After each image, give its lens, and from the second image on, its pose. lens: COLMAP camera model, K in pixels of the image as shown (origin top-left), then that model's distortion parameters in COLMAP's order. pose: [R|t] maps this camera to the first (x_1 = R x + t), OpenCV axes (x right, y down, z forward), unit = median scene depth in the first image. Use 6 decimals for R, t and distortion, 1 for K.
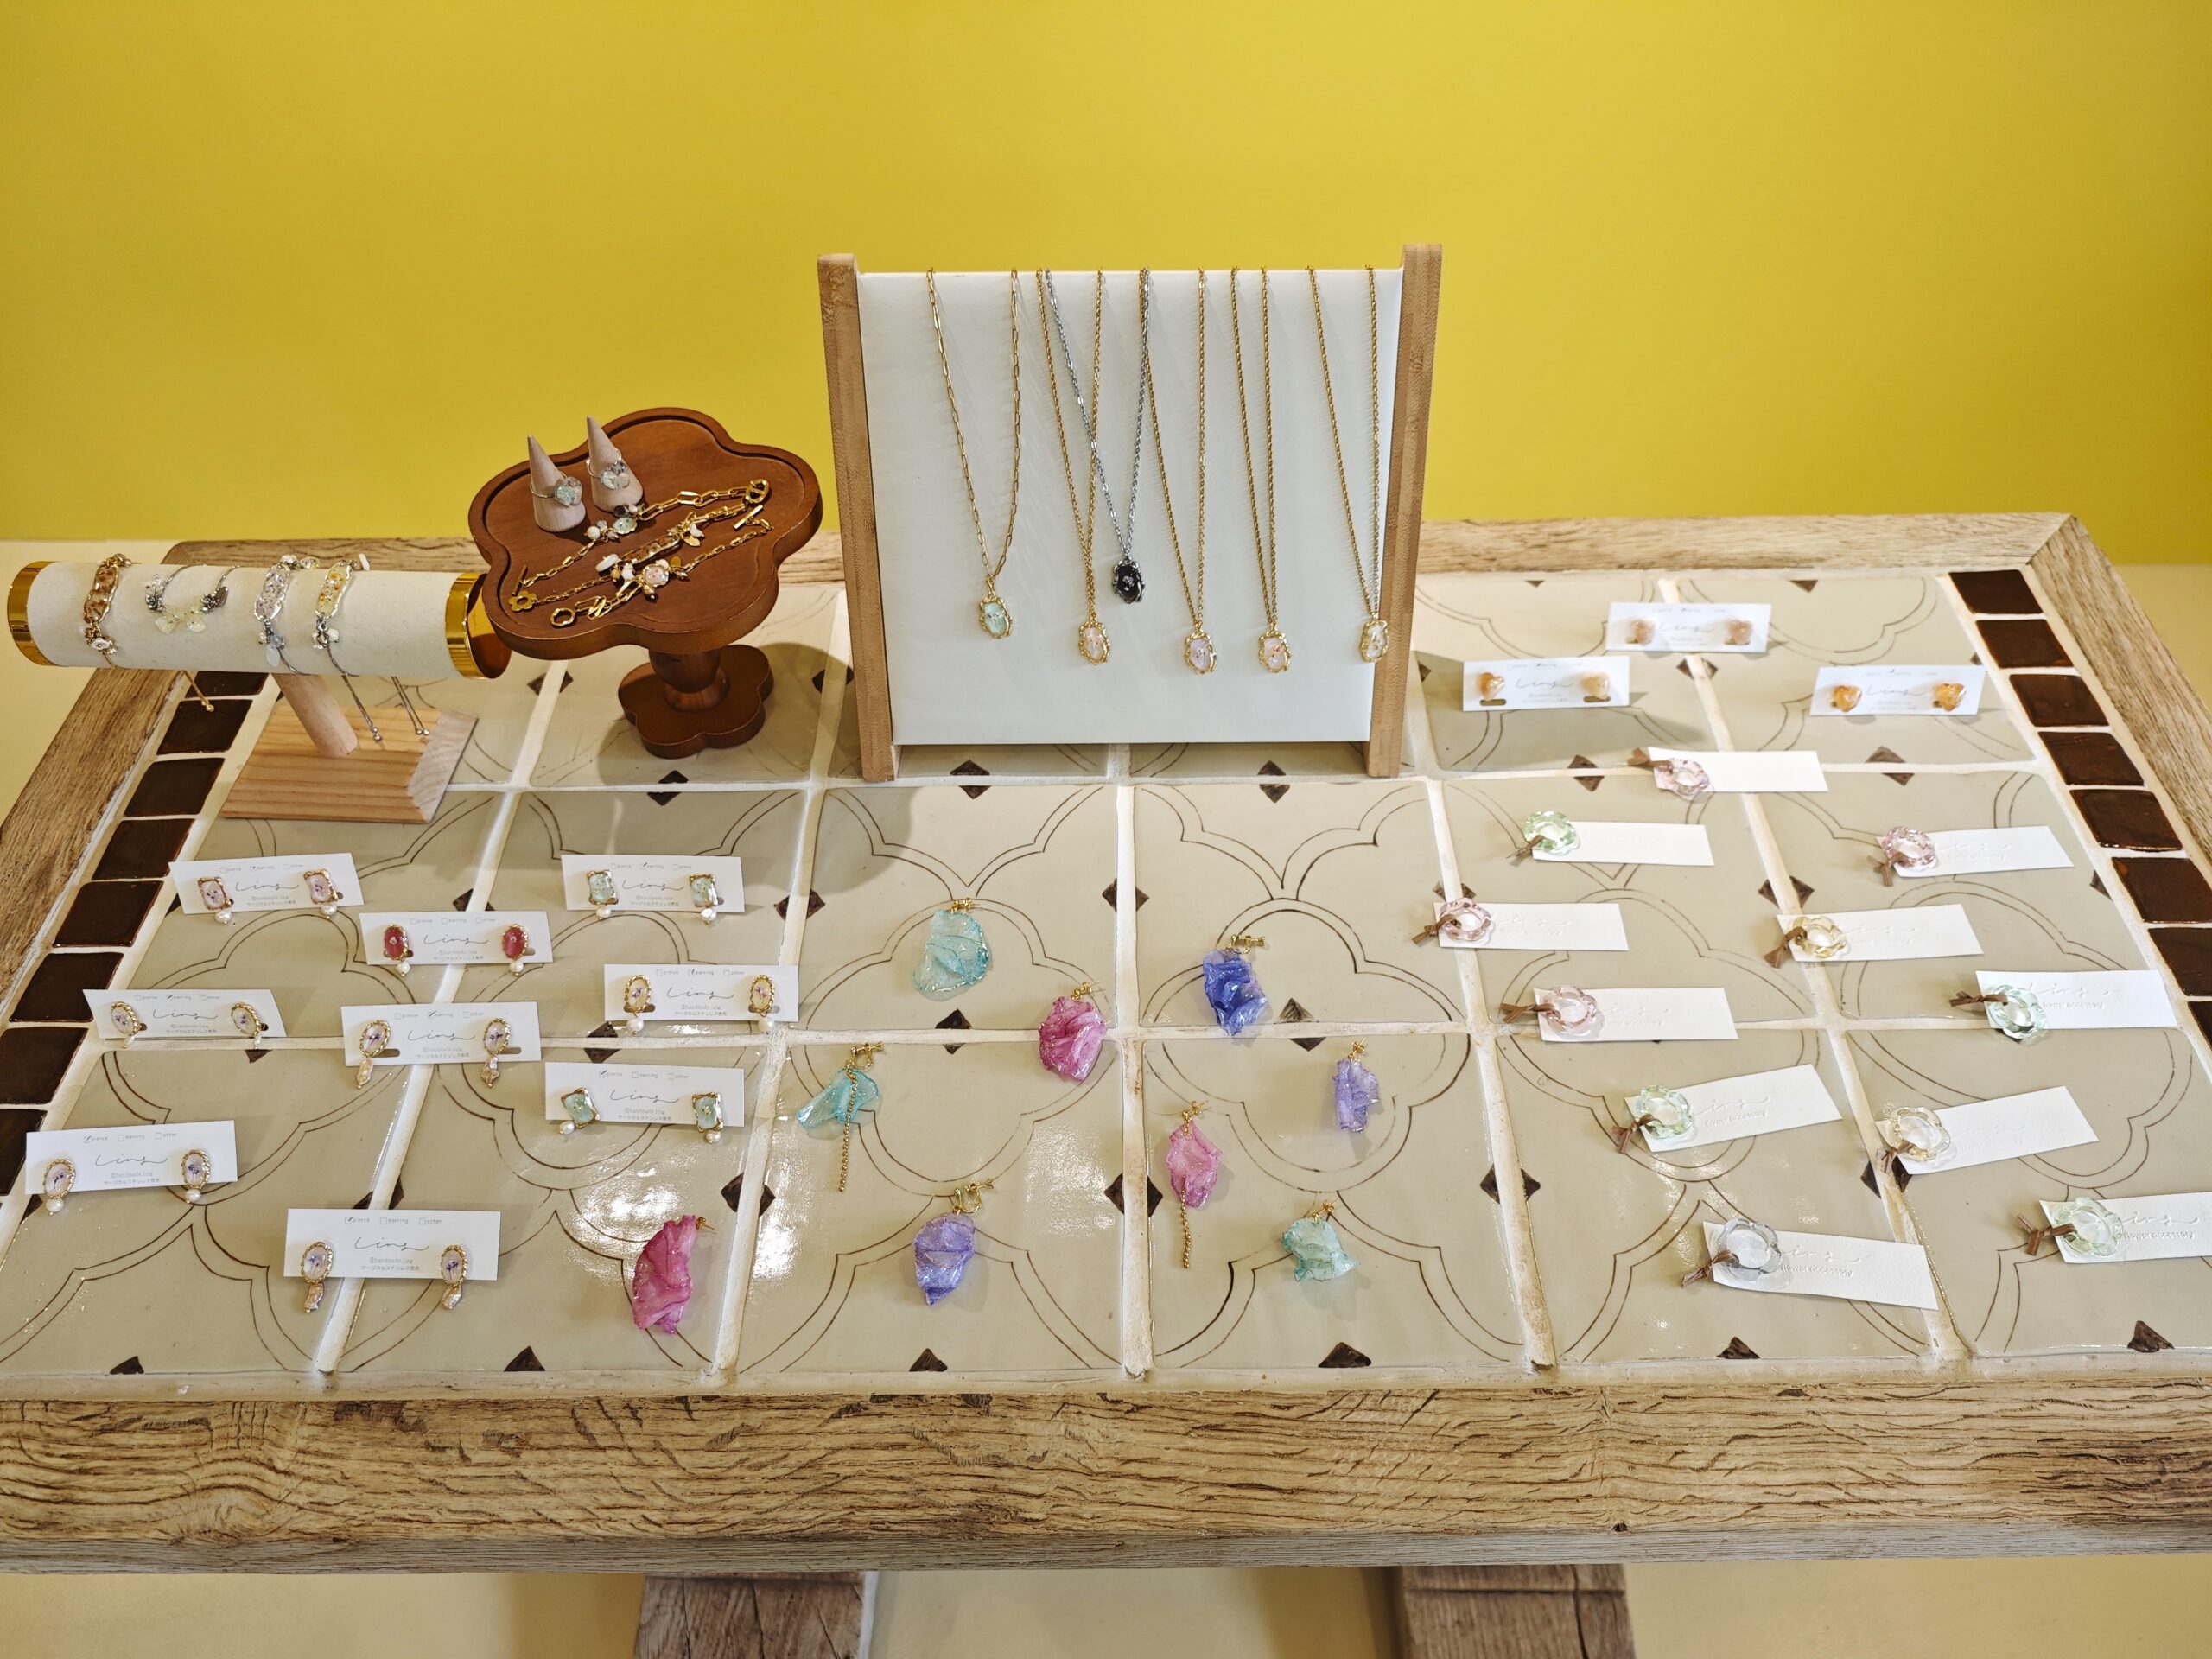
lens RADIAL K [[1510.9, 0, 1104.6], [0, 1510.9, 829.1], [0, 0, 1]] dist [0.001129, -0.006285]
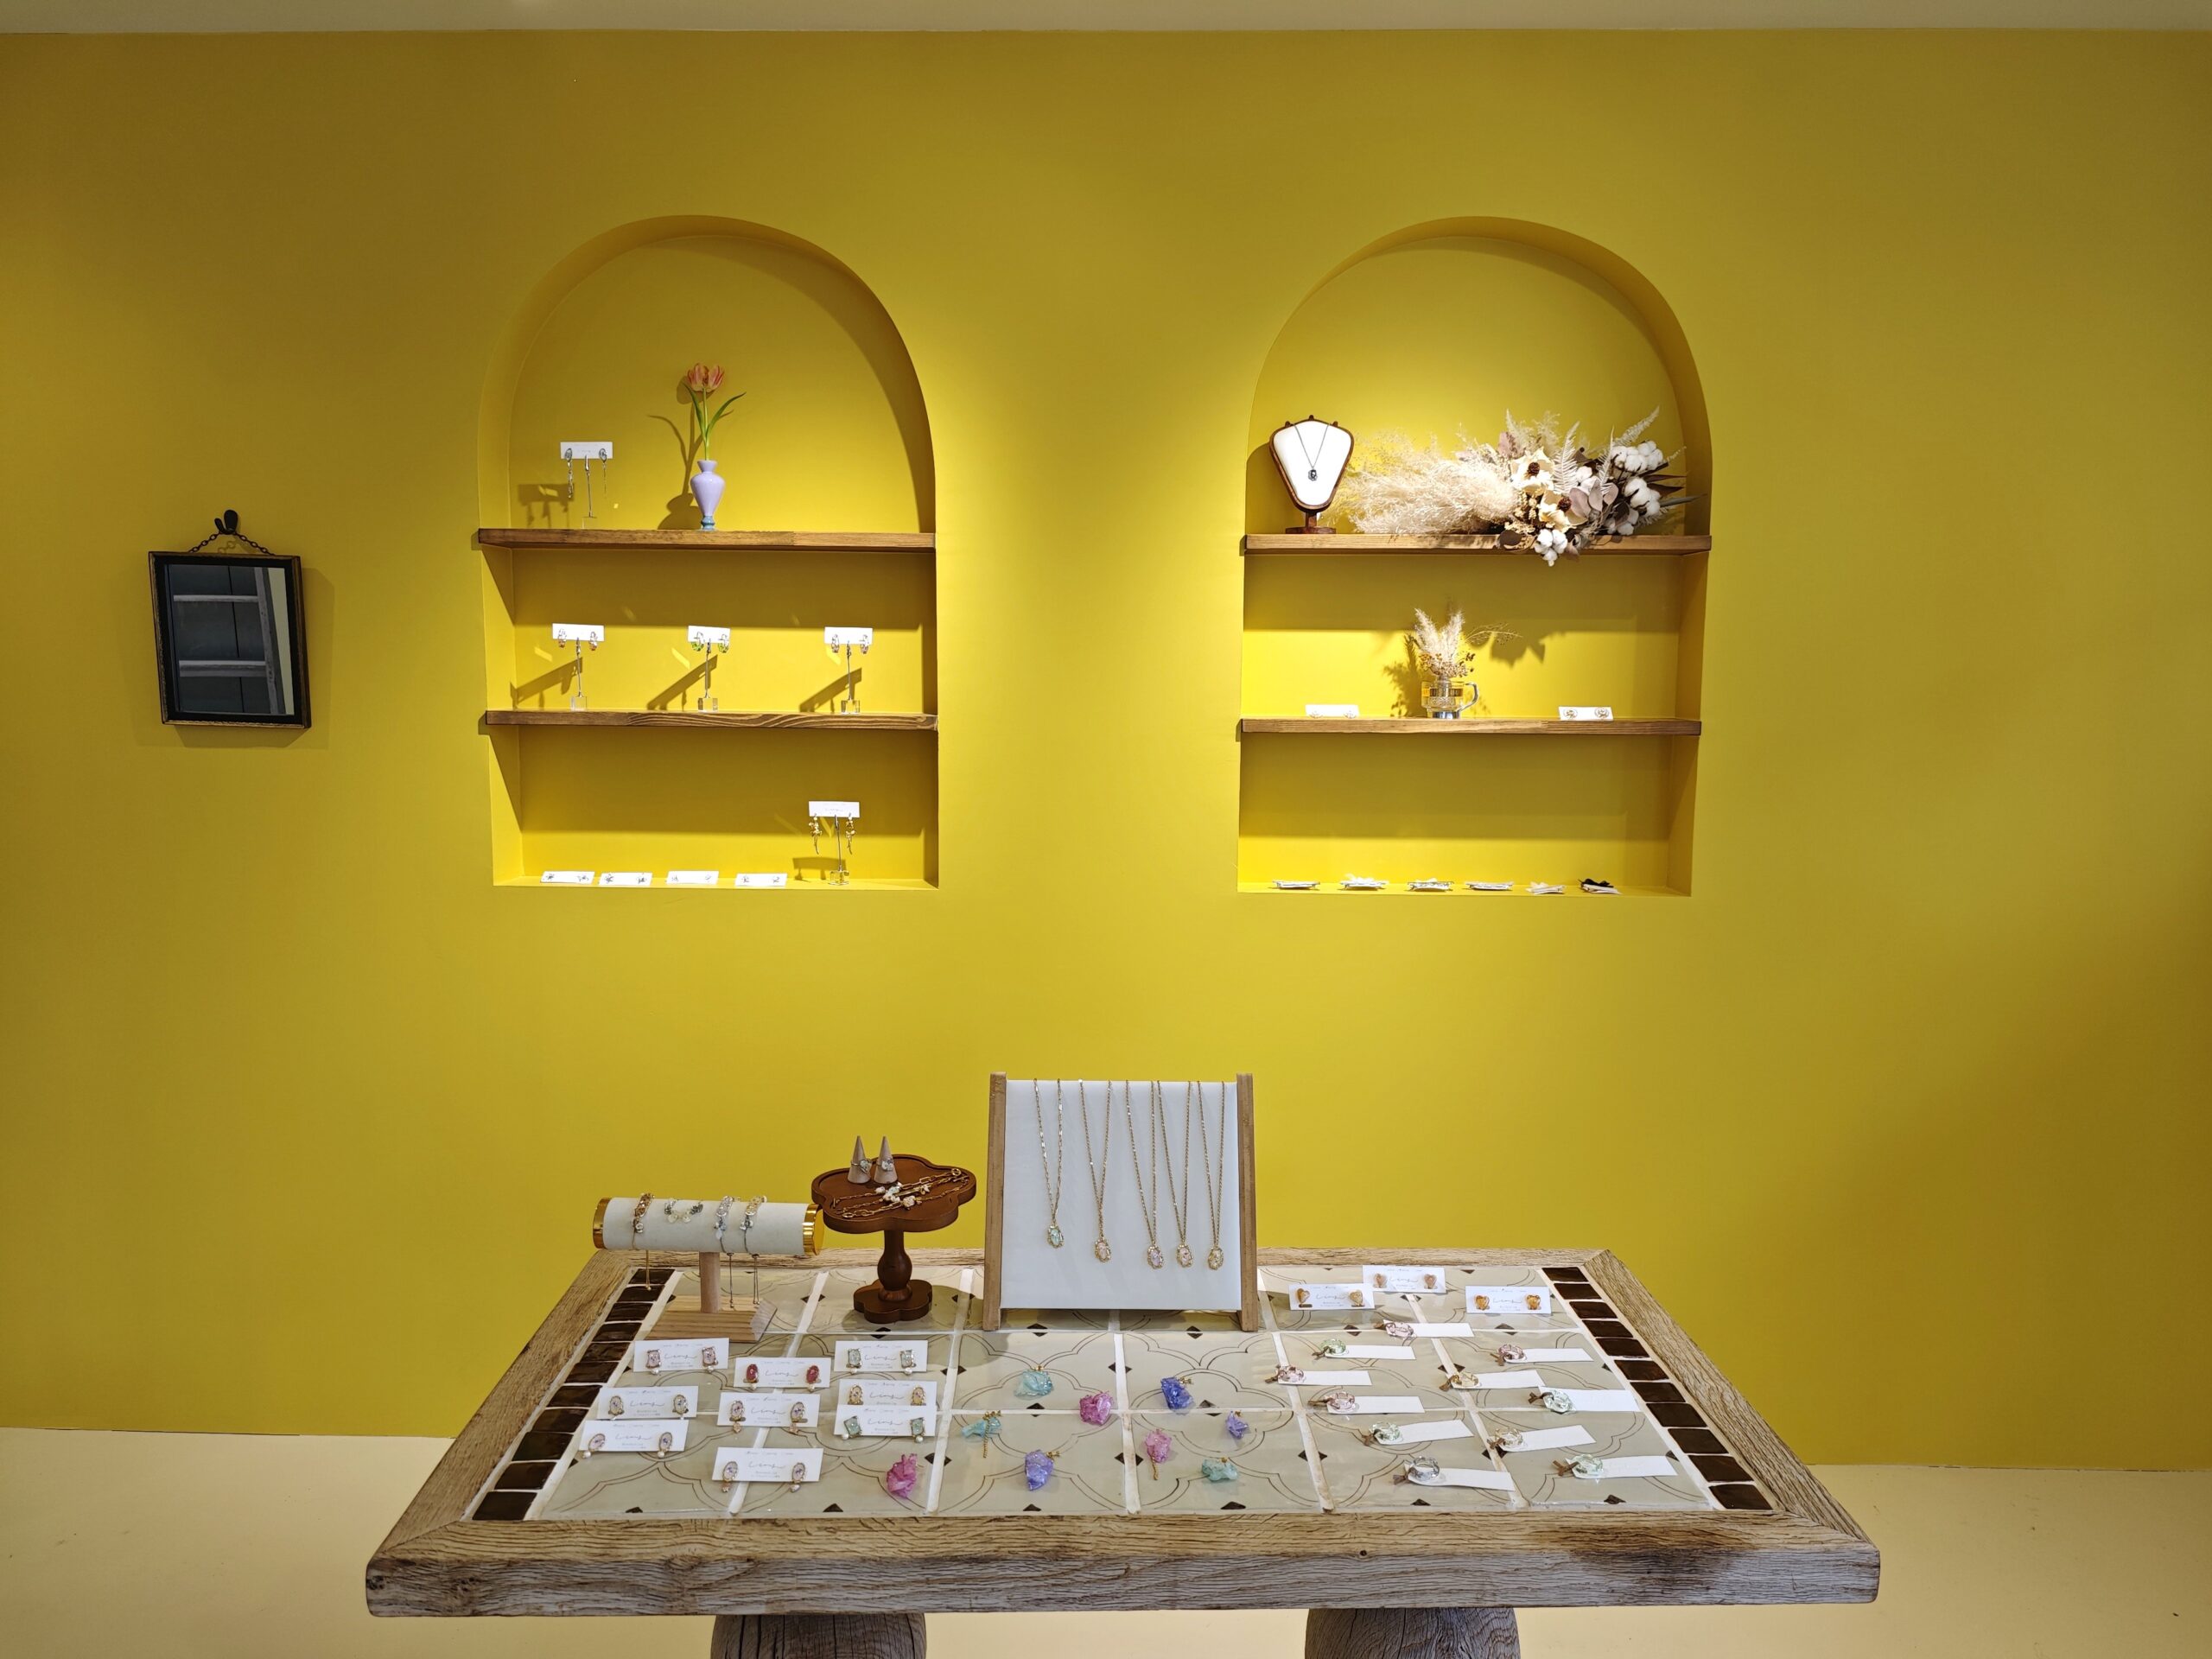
lens RADIAL K [[1510.9, 0, 1108.3], [0, 1510.9, 822.6], [0, 0, 1]] dist [0.001129, -0.006285]
pose [[0.999108, 0.026763, 0.032666, -0.090076], [0.002511, 0.734506, -0.678597, 0.908892], [-0.042154, 0.678074, 0.733784, -0.979453]]
